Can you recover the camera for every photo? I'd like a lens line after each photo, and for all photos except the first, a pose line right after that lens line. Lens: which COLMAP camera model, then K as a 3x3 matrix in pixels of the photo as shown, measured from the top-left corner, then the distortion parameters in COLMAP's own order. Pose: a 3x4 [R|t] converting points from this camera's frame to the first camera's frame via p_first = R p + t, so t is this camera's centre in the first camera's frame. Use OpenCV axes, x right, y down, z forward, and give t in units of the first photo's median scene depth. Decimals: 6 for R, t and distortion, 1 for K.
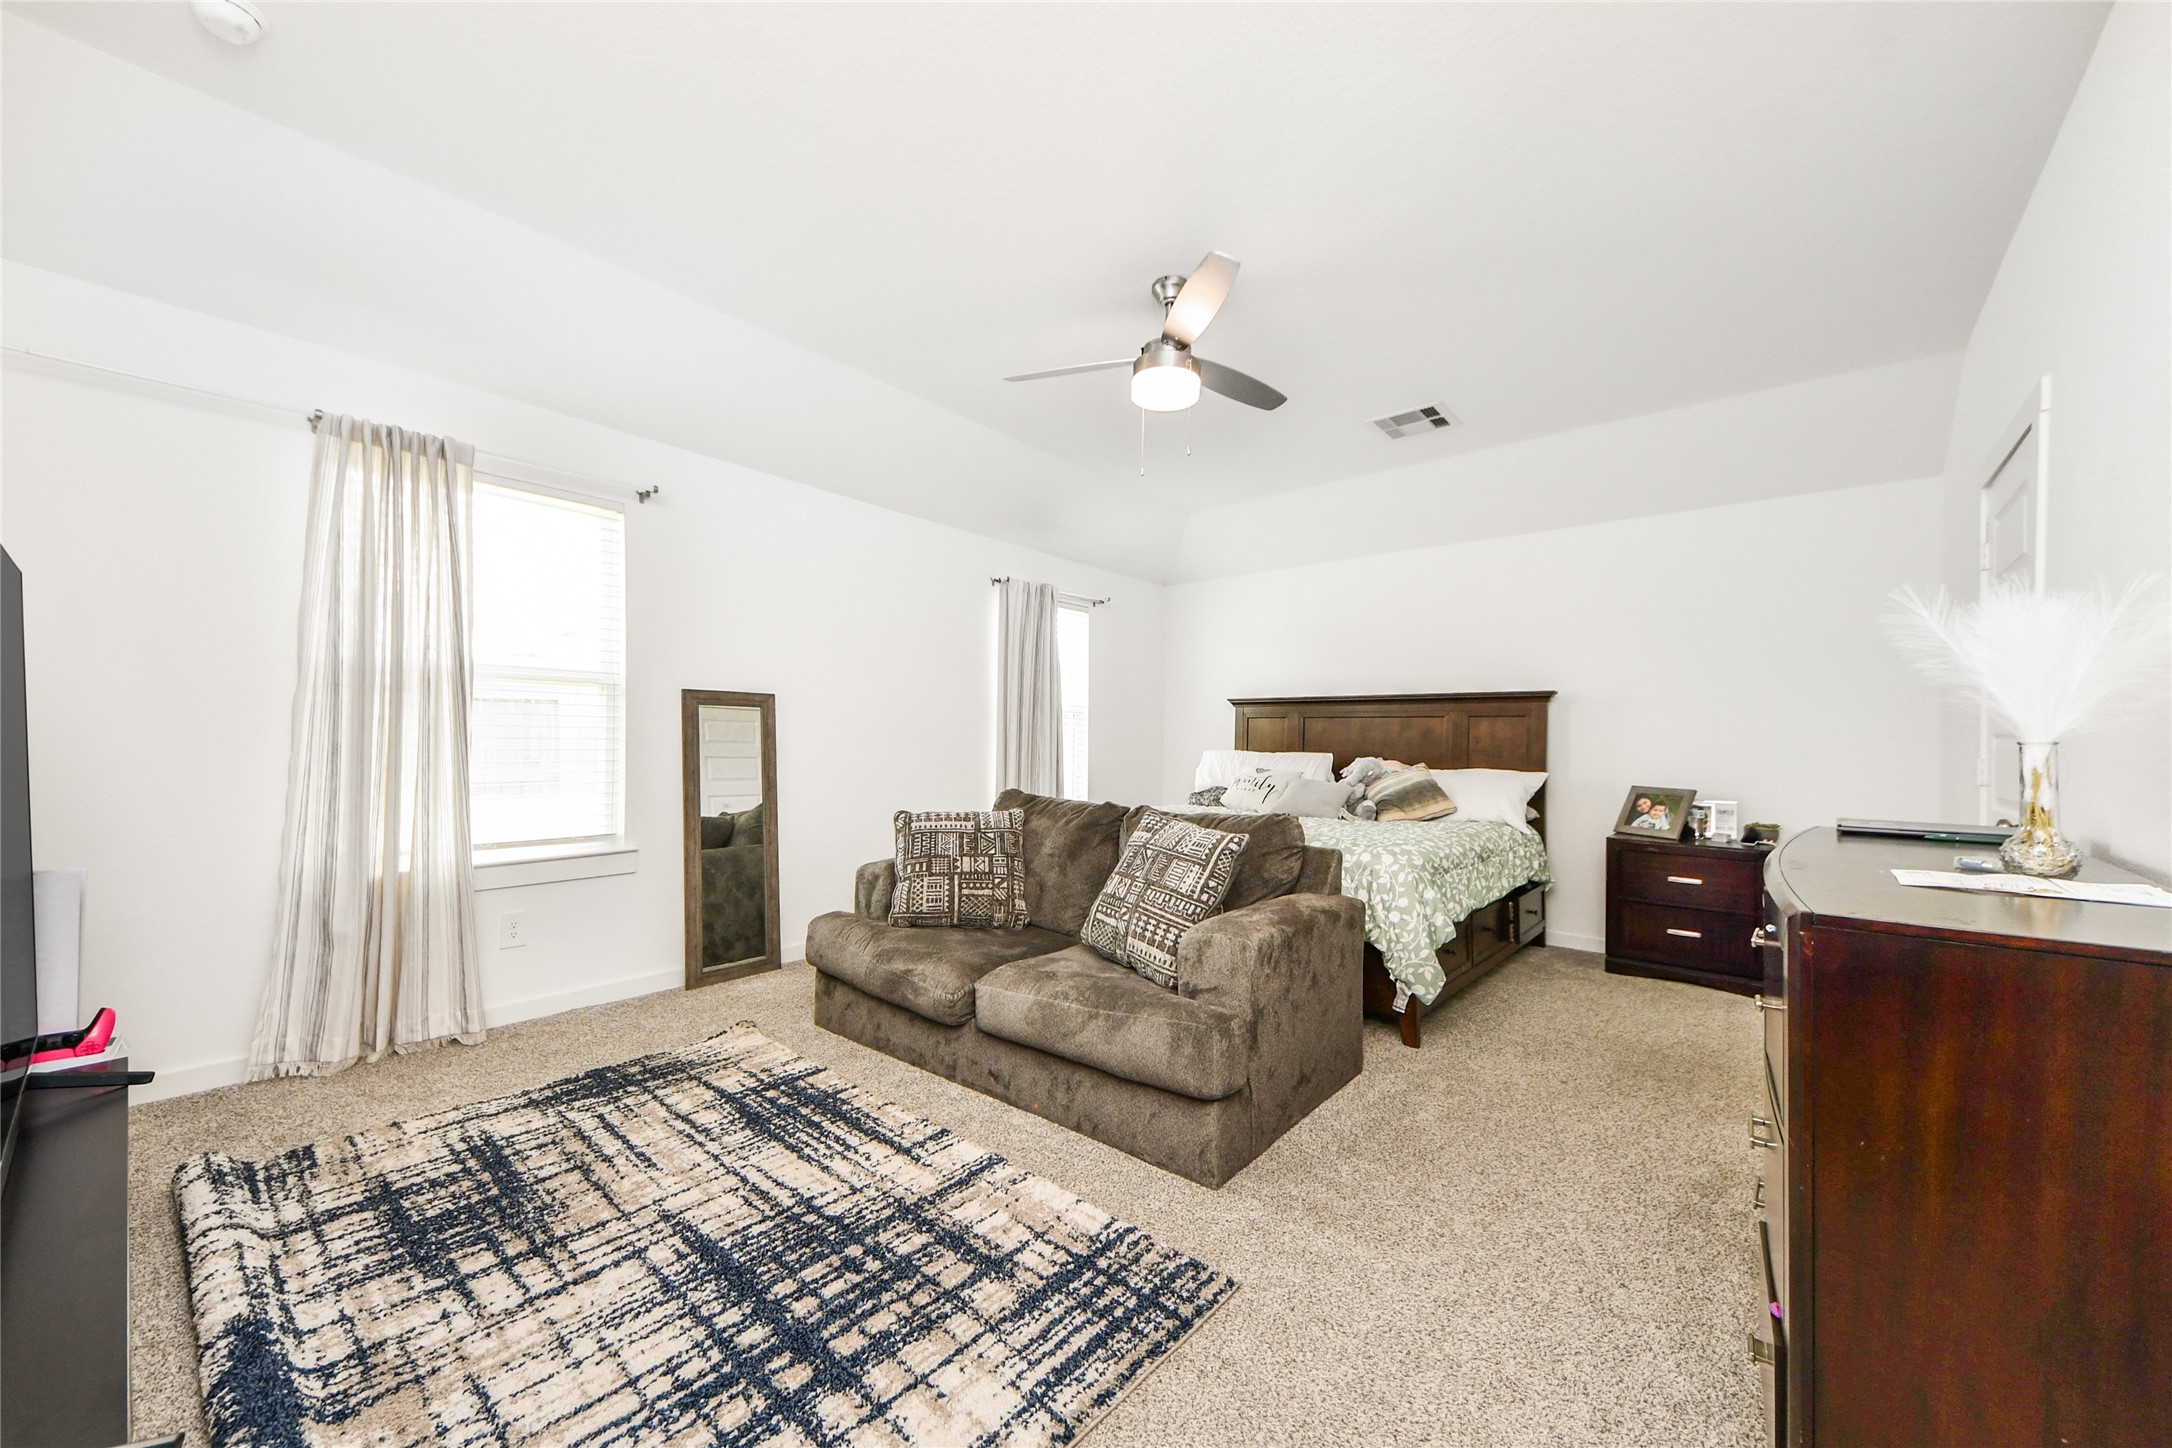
lens RADIAL K [[821.3, 0, 1086.7], [0, 821.3, 734.5], [0, 0, 1]] dist [0.019744, -0.022119]
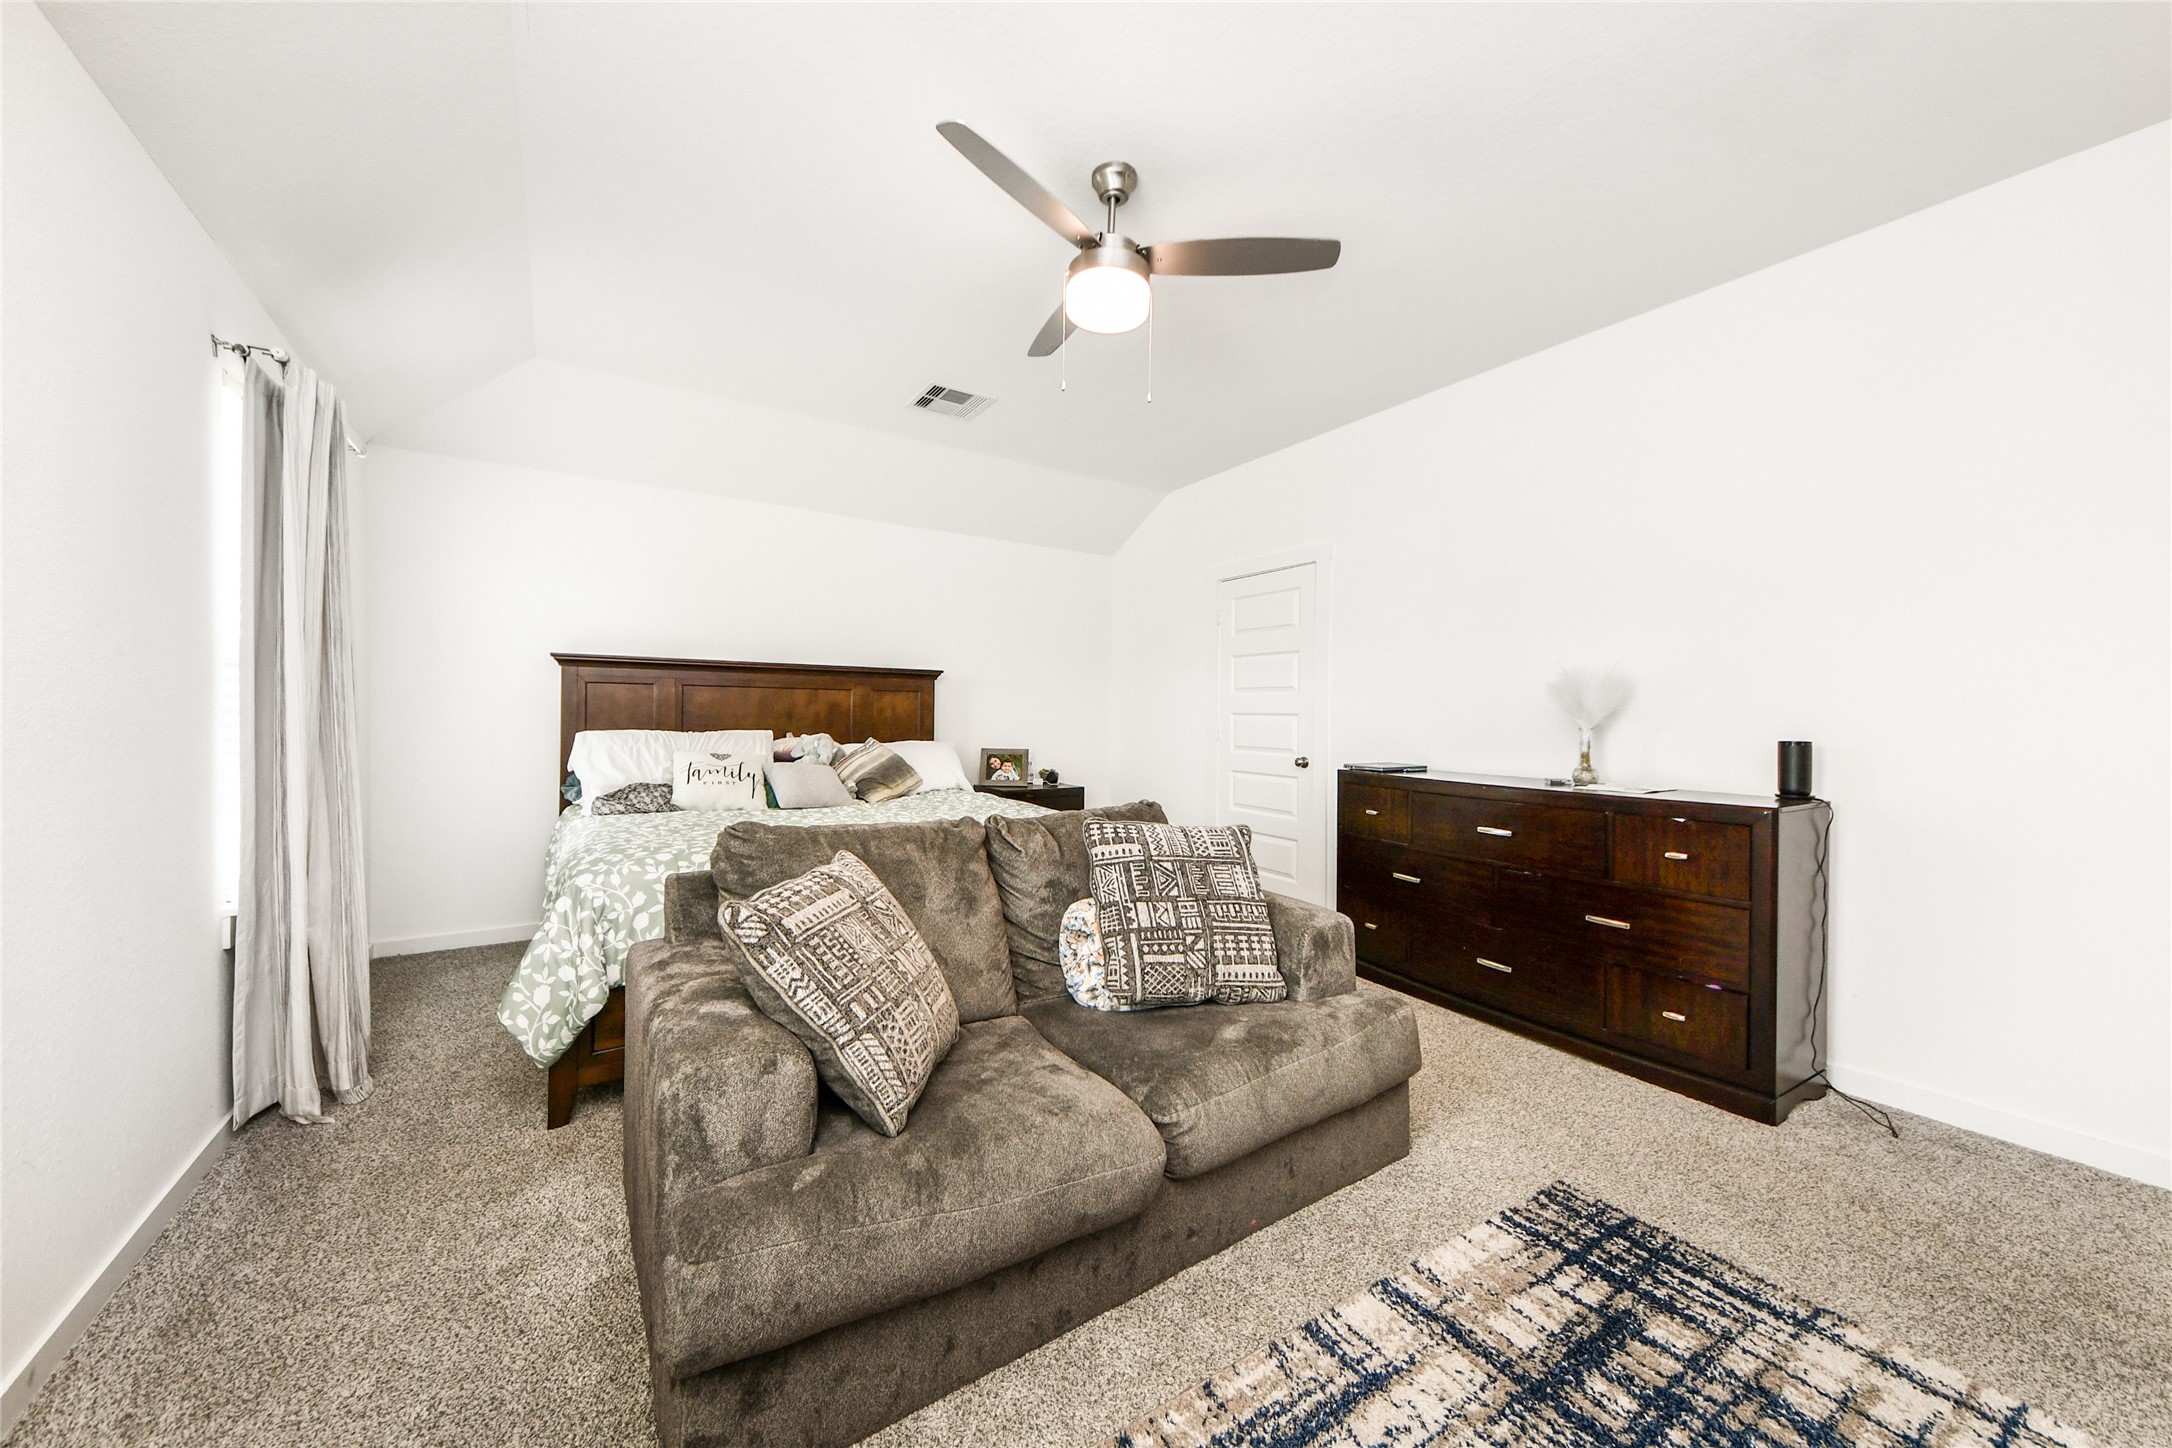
lens RADIAL K [[786.5, 0, 1092.2], [0, 786.5, 720.7], [0, 0, 1]] dist [0.044073, -0.020607]
pose [[0.278497, -0.024352, 0.960128, -1.032769], [-0.010847, 0.999535, 0.028498, -0.037982], [-0.960376, -0.018351, 0.278103, 1.228860]]
